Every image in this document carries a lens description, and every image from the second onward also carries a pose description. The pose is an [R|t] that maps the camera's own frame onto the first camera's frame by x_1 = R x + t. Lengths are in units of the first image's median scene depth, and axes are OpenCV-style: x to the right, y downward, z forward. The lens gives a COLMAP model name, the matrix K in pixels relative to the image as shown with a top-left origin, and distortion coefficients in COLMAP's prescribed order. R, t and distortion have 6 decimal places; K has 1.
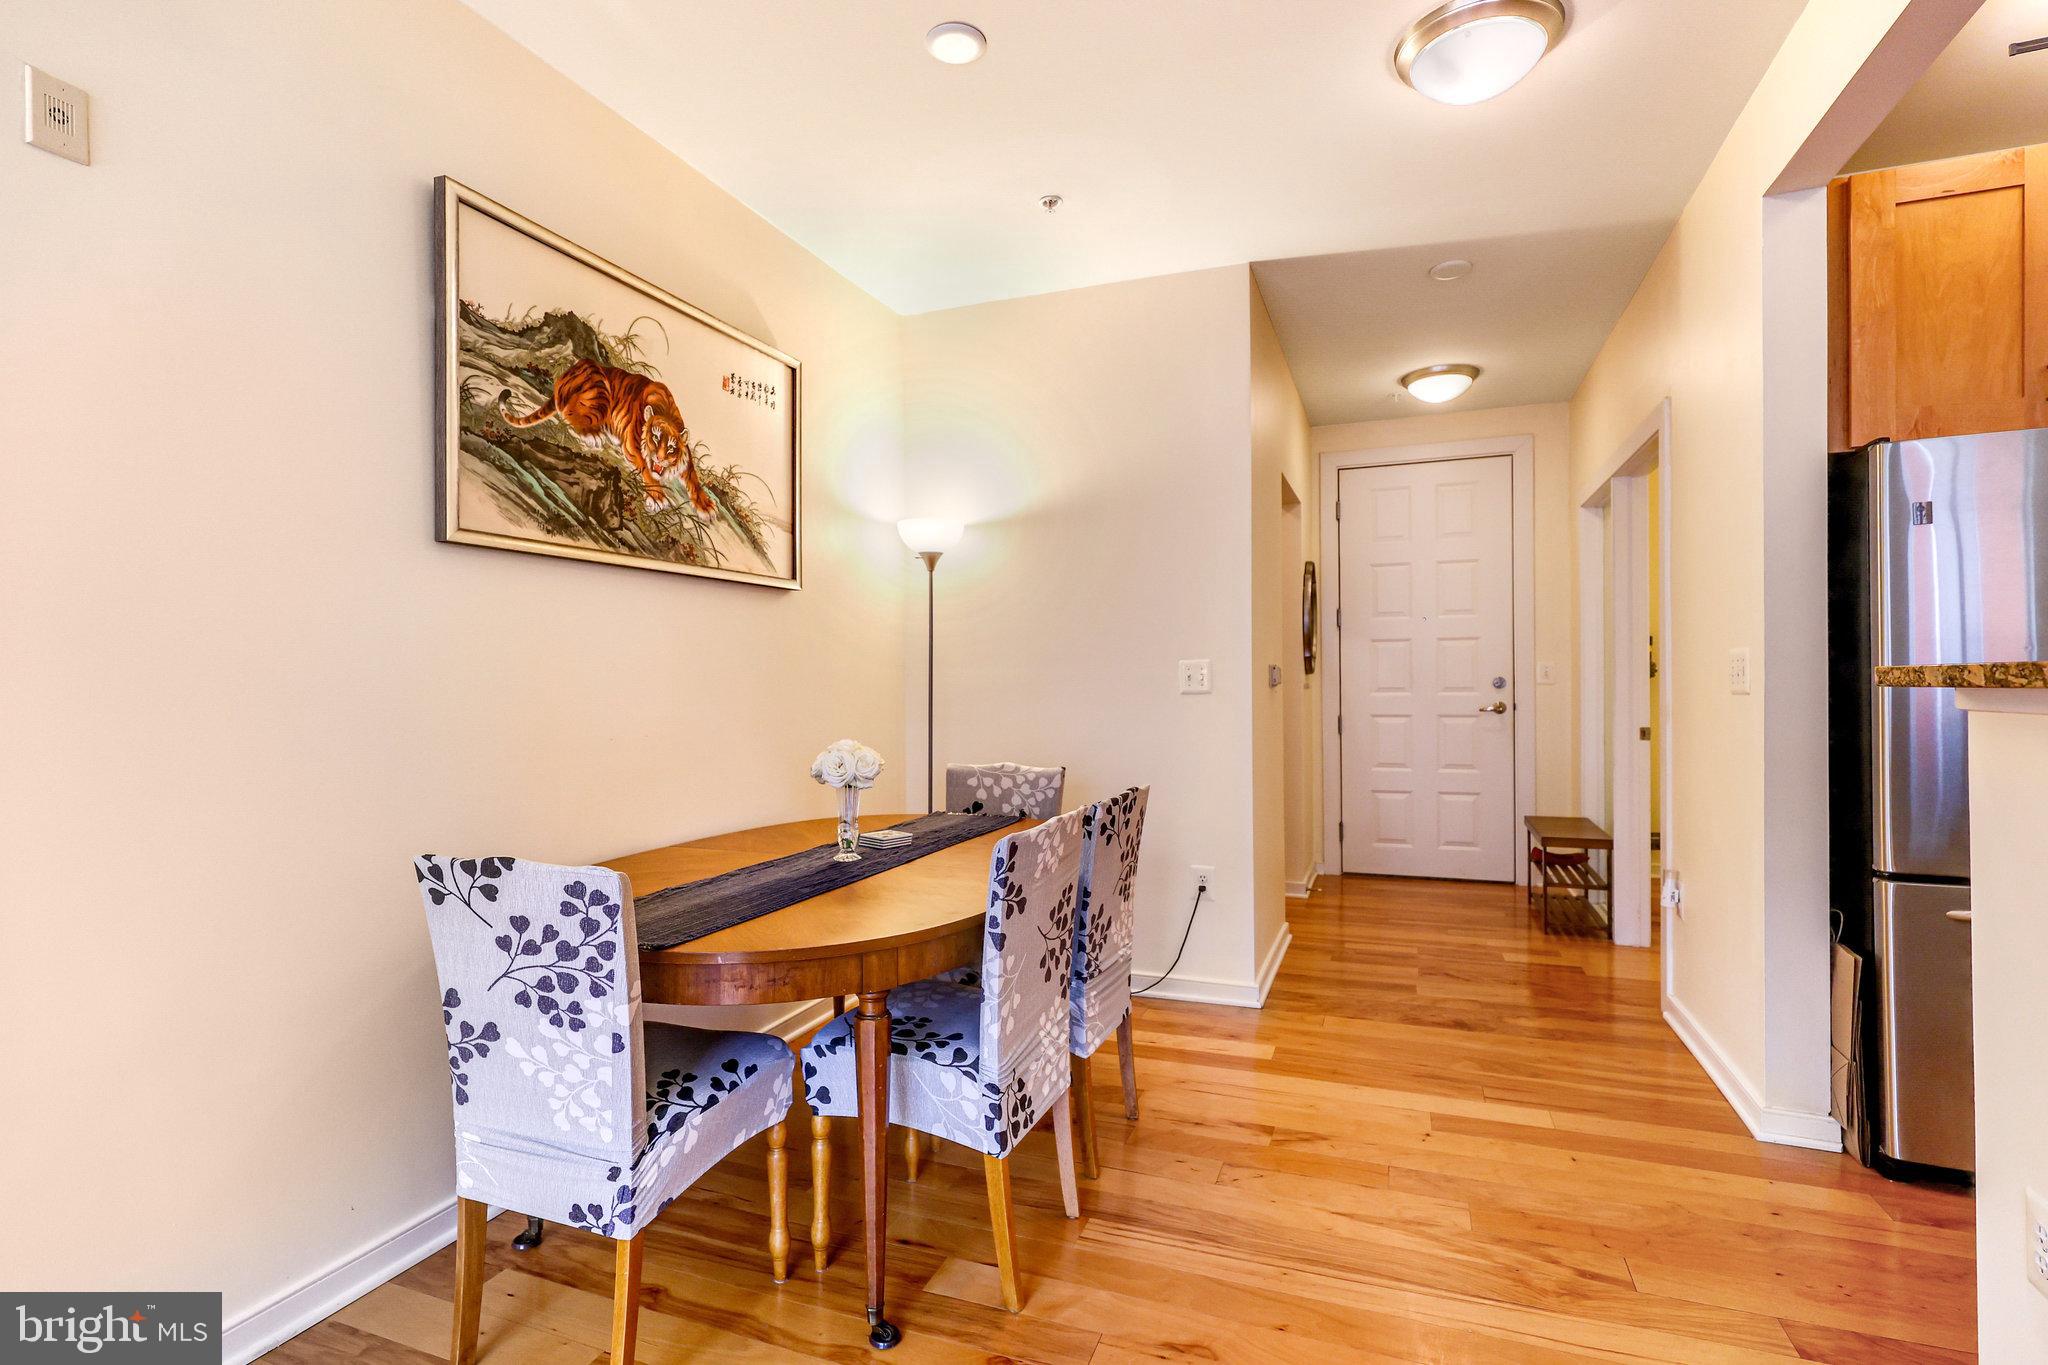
lens RADIAL K [[953.0, 0, 1030.8], [0, 953.0, 679.3], [0, 0, 1]] dist [-0.000997, -0.000265]
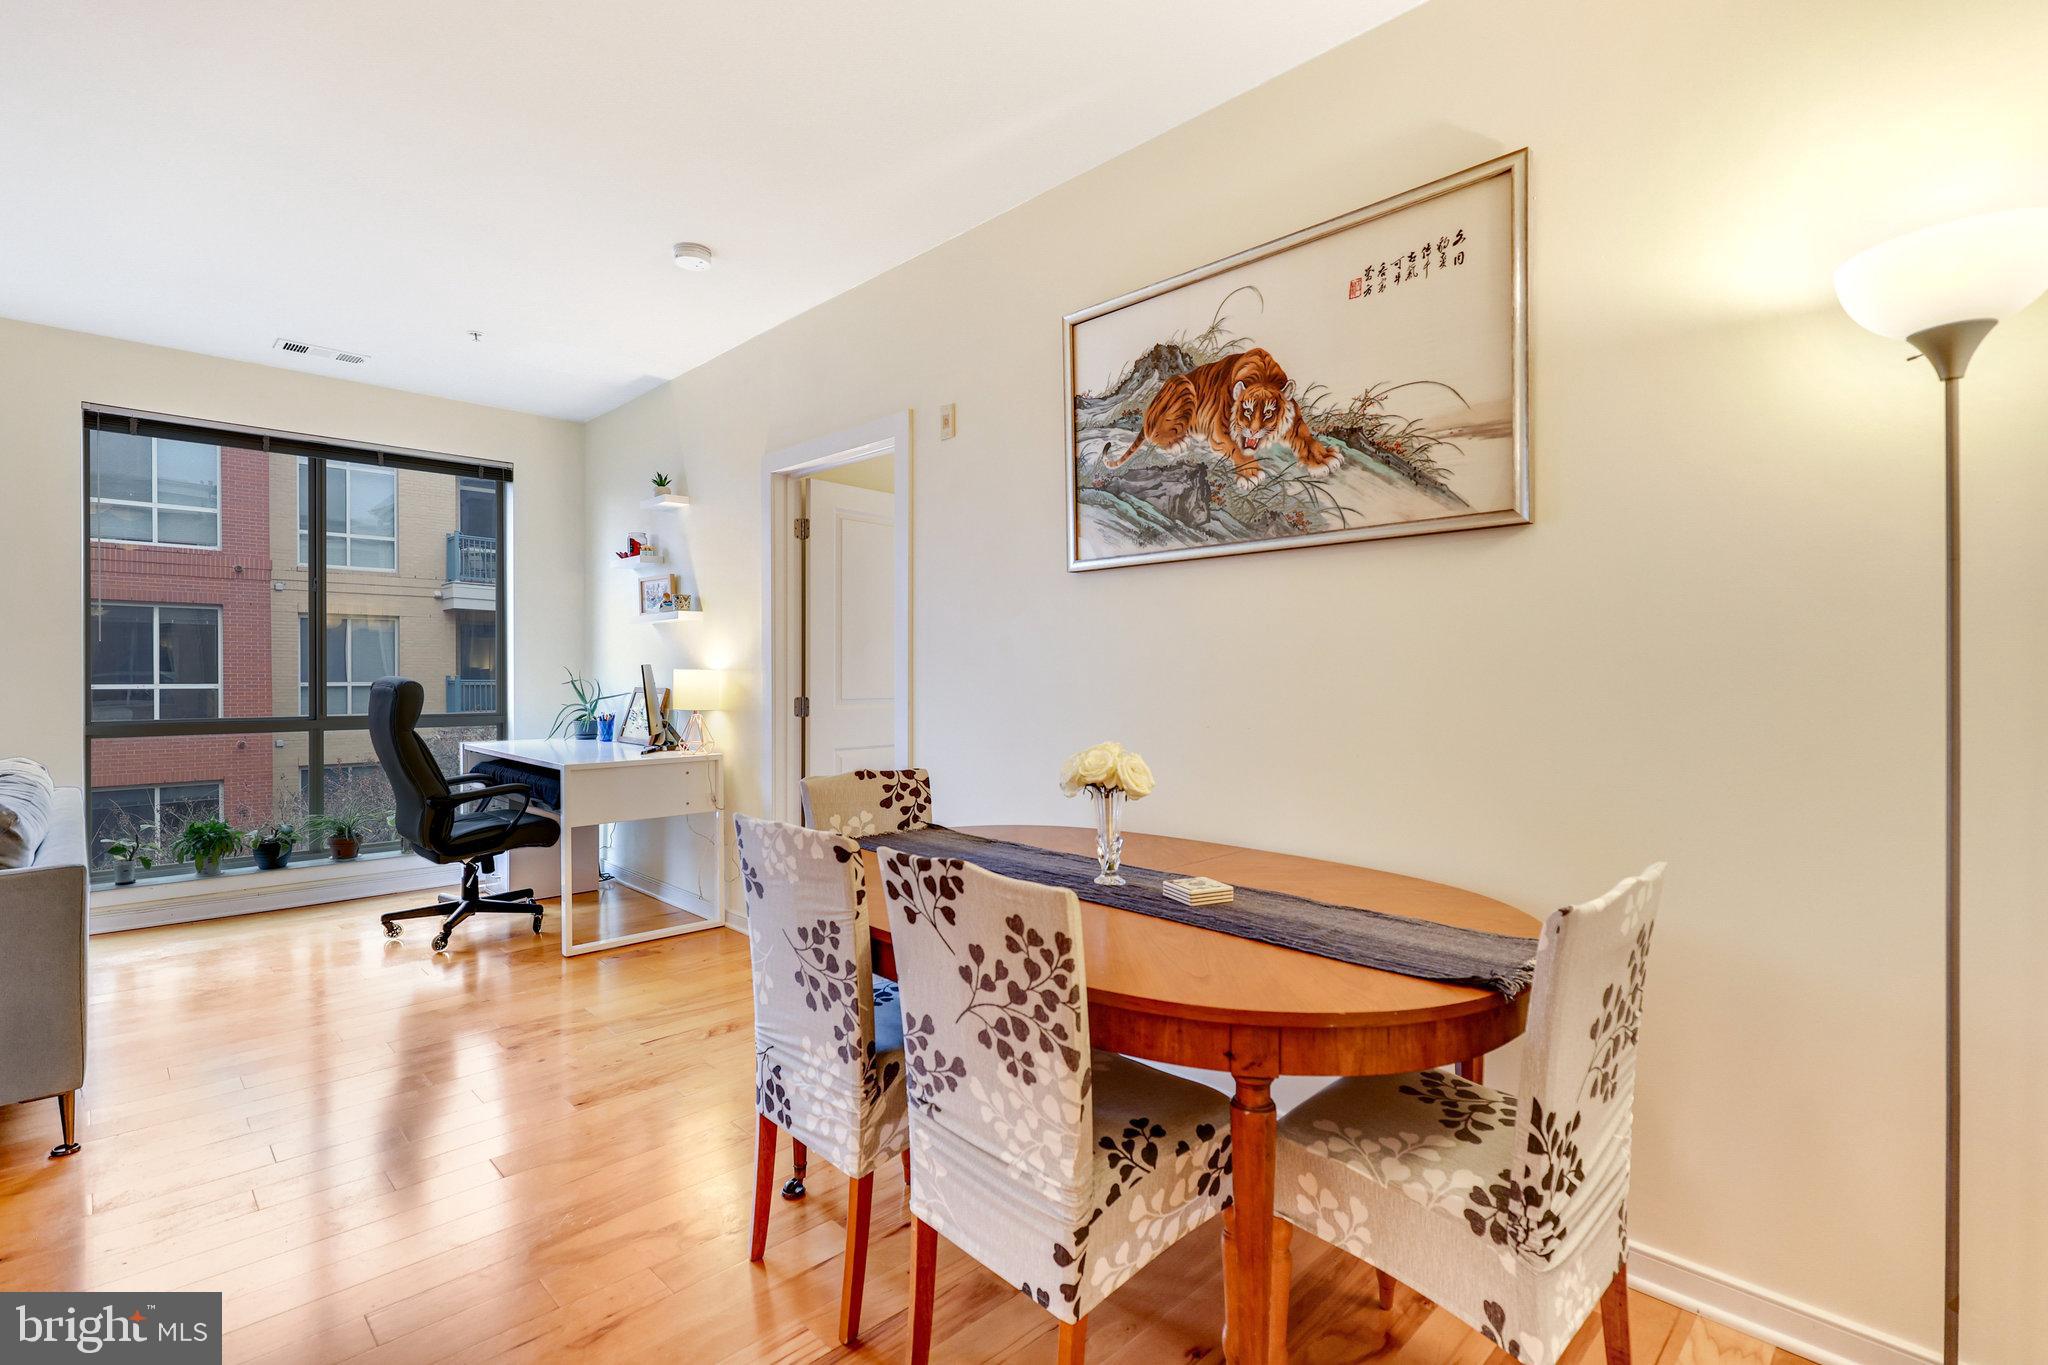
lens RADIAL K [[953.0, 0, 1030.8], [0, 953.0, 679.3], [0, 0, 1]] dist [-0.000997, -0.000265]
pose [[-0.400245, 0.017076, -0.916249, 0.584371], [0.008335, 0.999853, 0.014993, -0.005674], [0.916370, -0.001636, -0.400329, 1.235521]]
